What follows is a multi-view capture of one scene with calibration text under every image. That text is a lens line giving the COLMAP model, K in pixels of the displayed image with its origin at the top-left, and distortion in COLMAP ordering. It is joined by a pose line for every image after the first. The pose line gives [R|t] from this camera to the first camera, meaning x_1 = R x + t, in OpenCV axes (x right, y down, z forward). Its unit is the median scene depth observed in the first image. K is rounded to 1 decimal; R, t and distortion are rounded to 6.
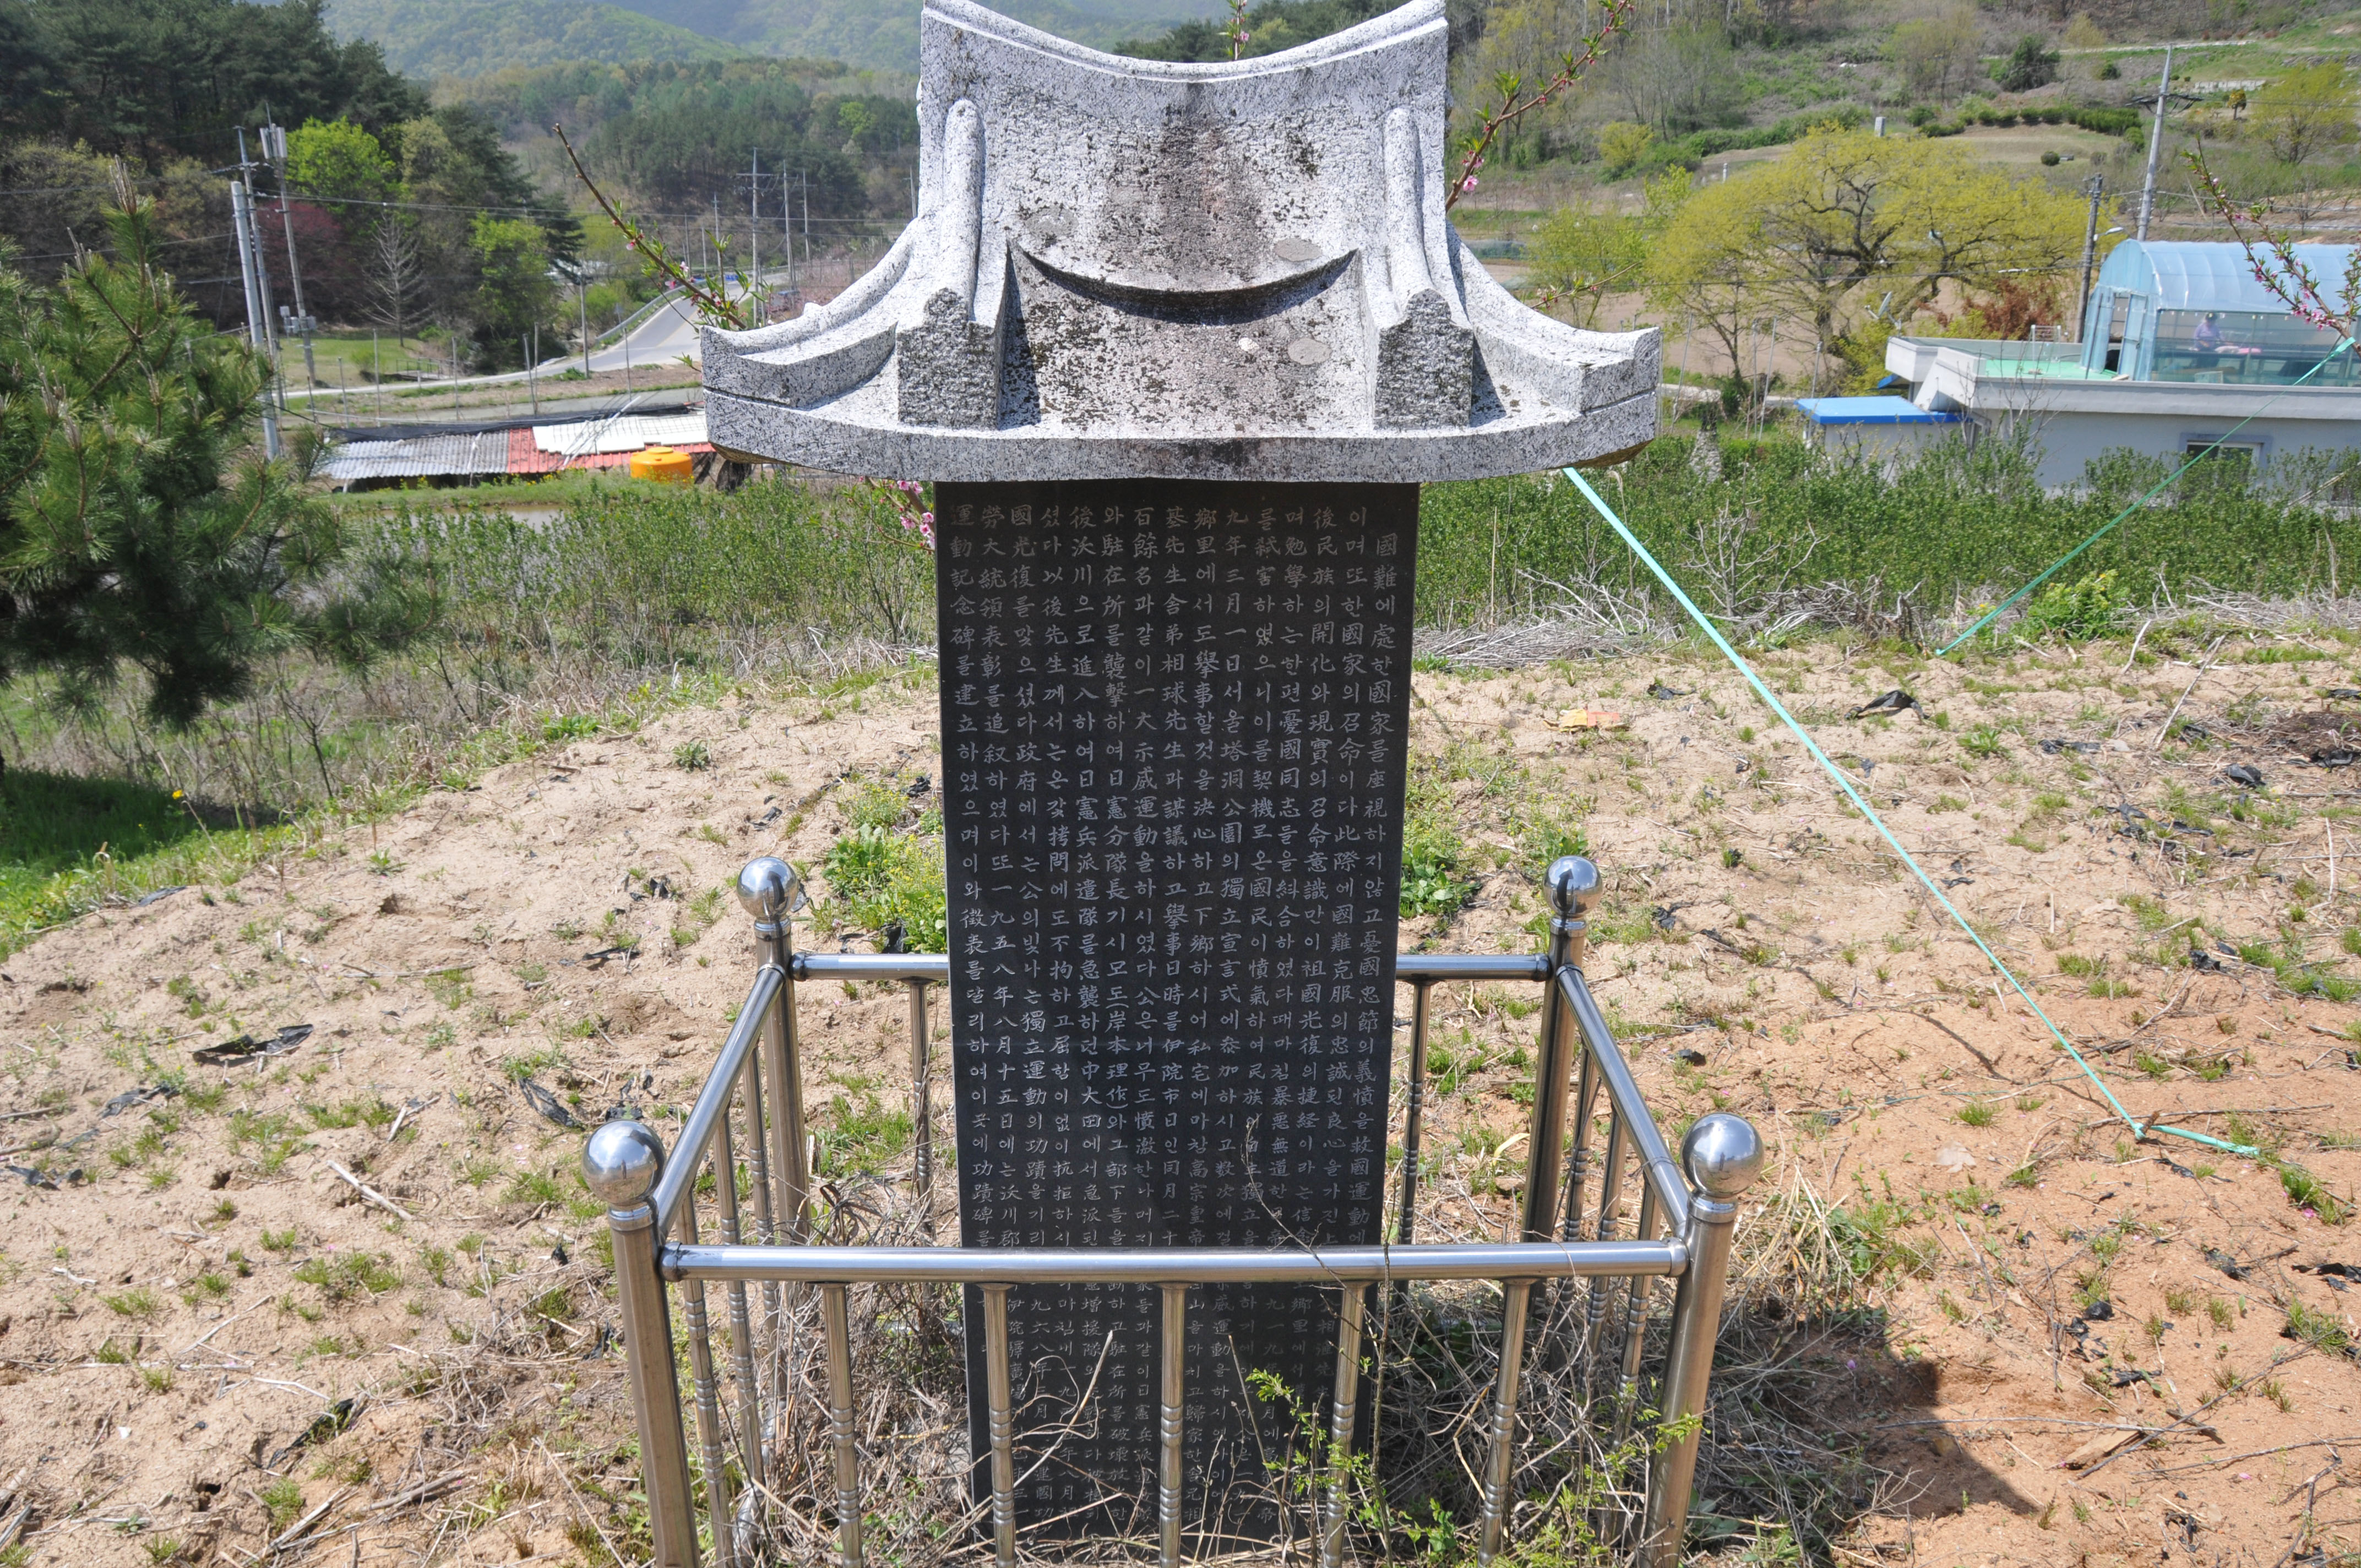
lens RADIAL K [[1856.1, 0, 1182.0], [0, 1856.1, 786.5], [0, 0, 1]] dist [-0.008109, 0.000566]
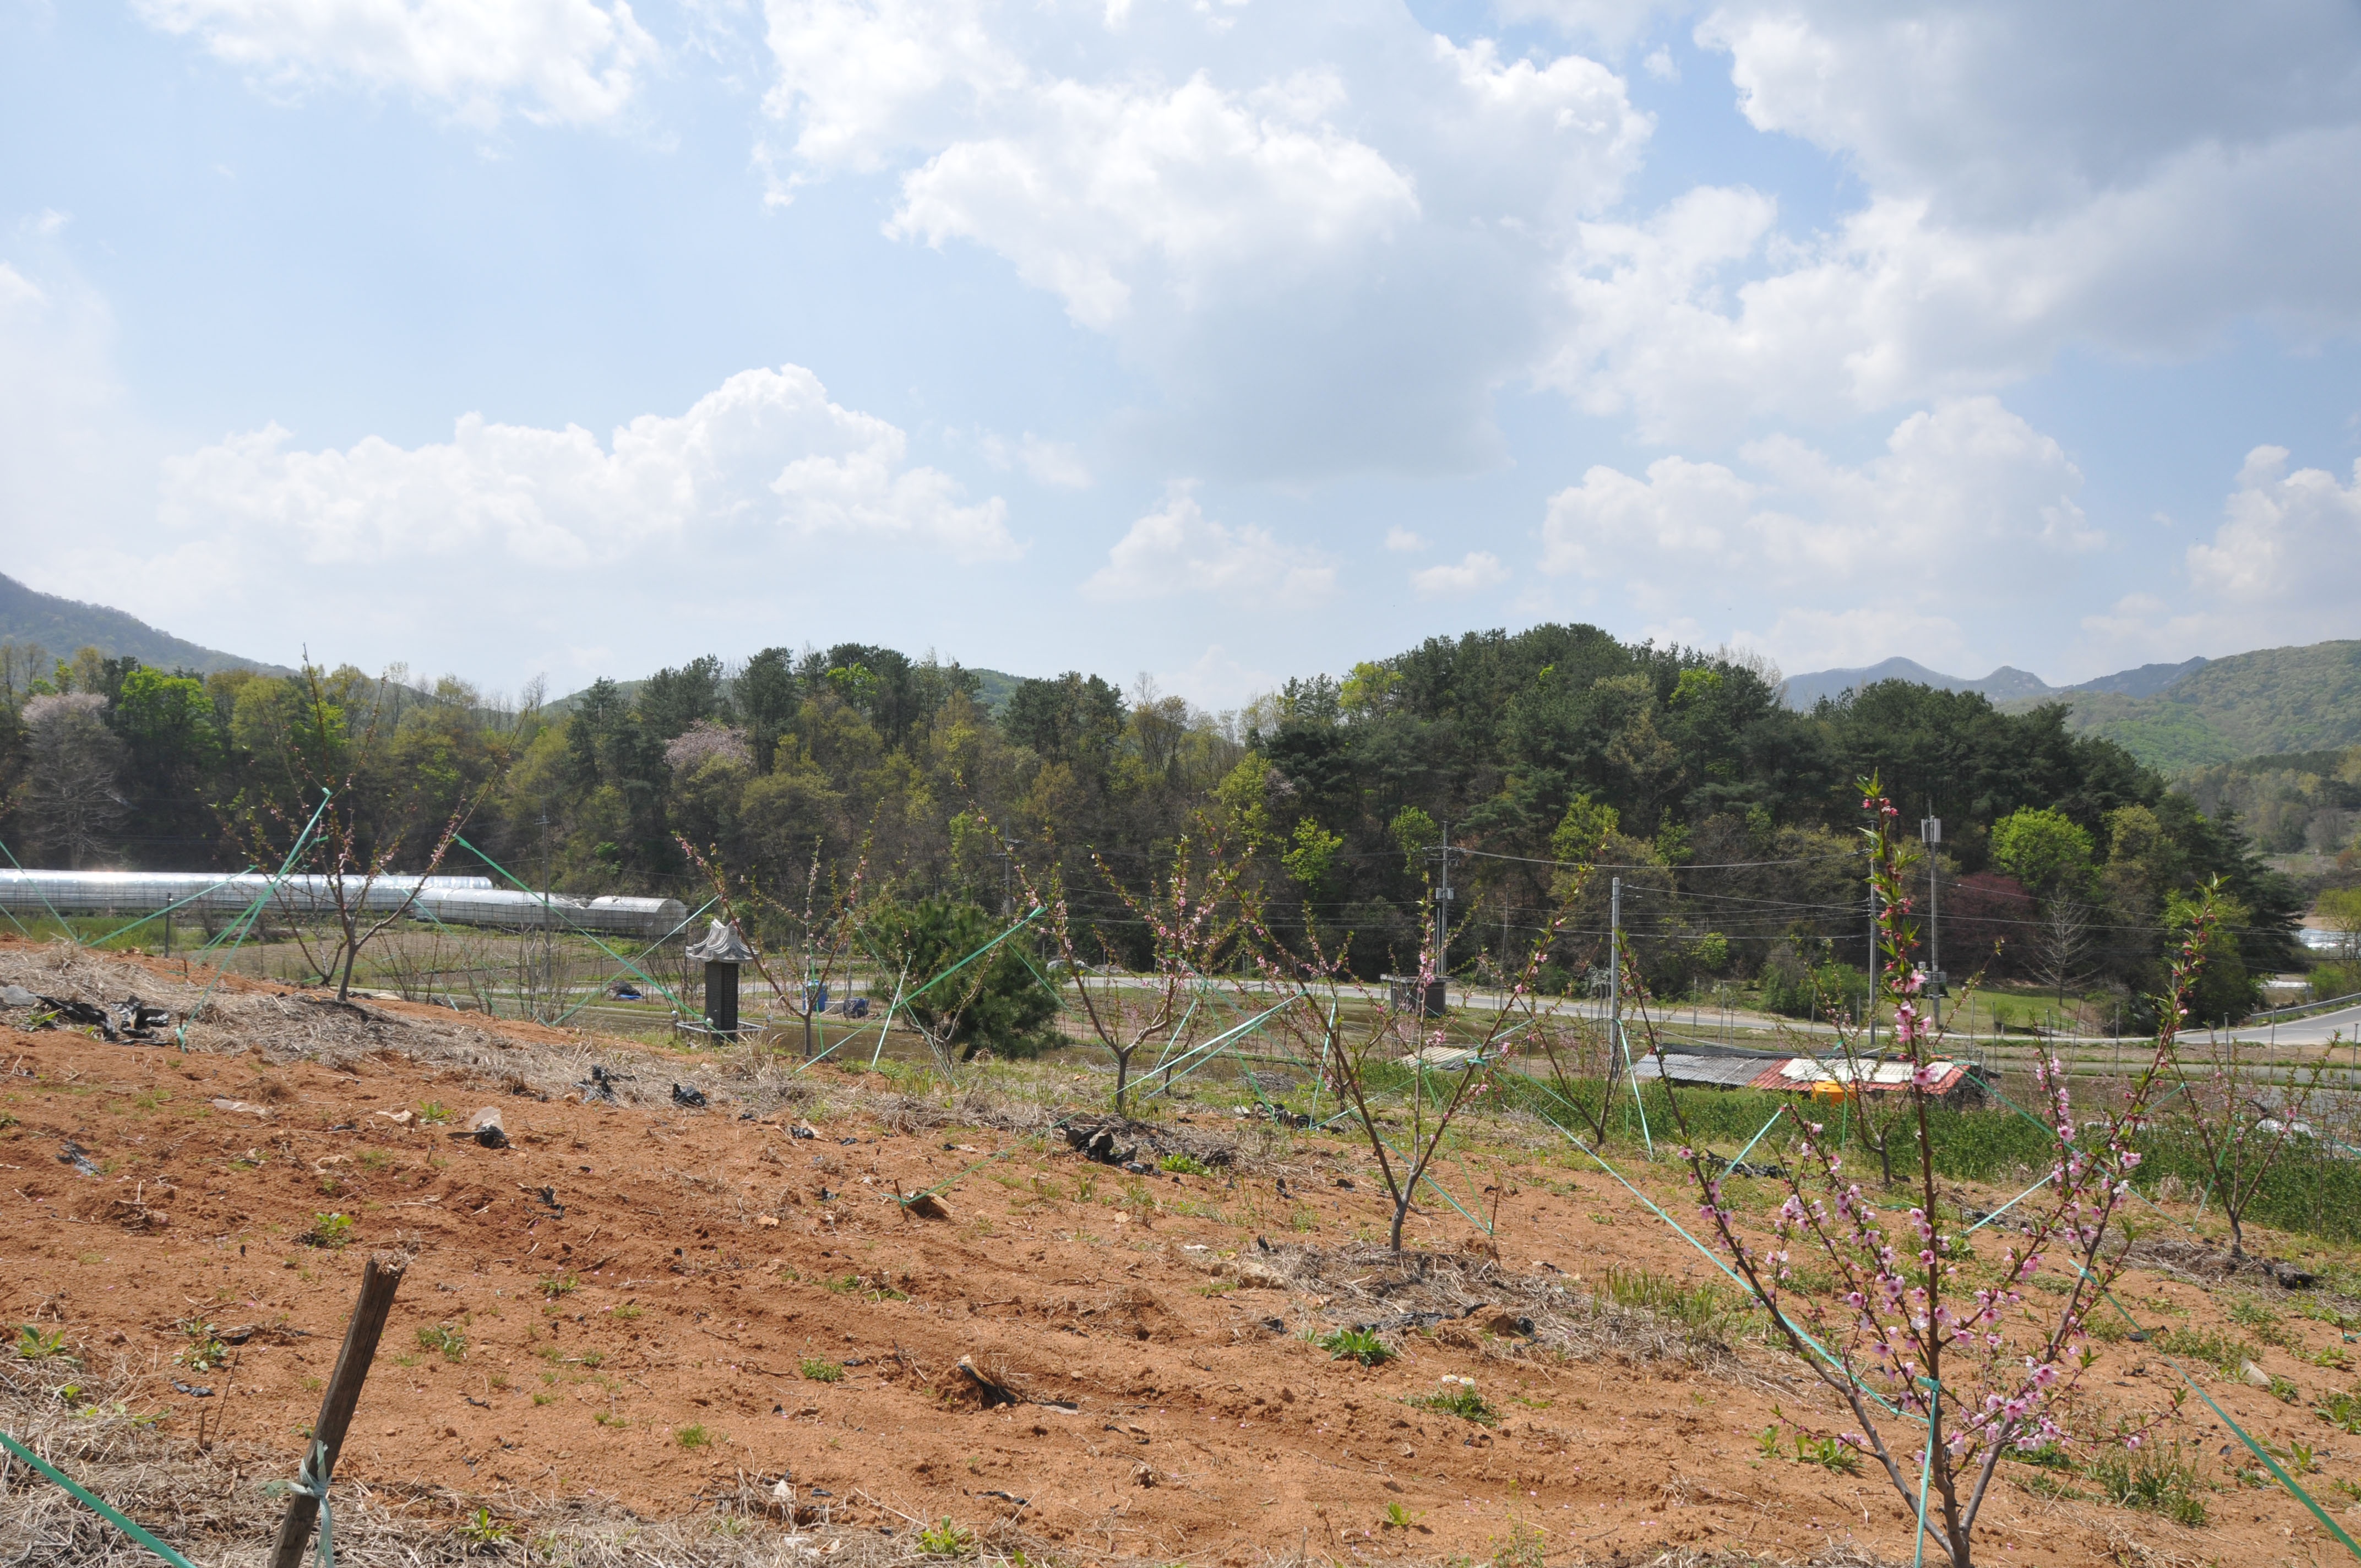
lens RADIAL K [[1856.1, 0, 1181.3], [0, 1856.1, 783.2], [0, 0, 1]] dist [-0.008109, 0.000566]
pose [[0.595559, -0.010602, -0.803242, 0.140375], [-0.265535, 0.941108, -0.209301, 0.005506], [0.758156, 0.337940, 0.557670, -0.044506]]
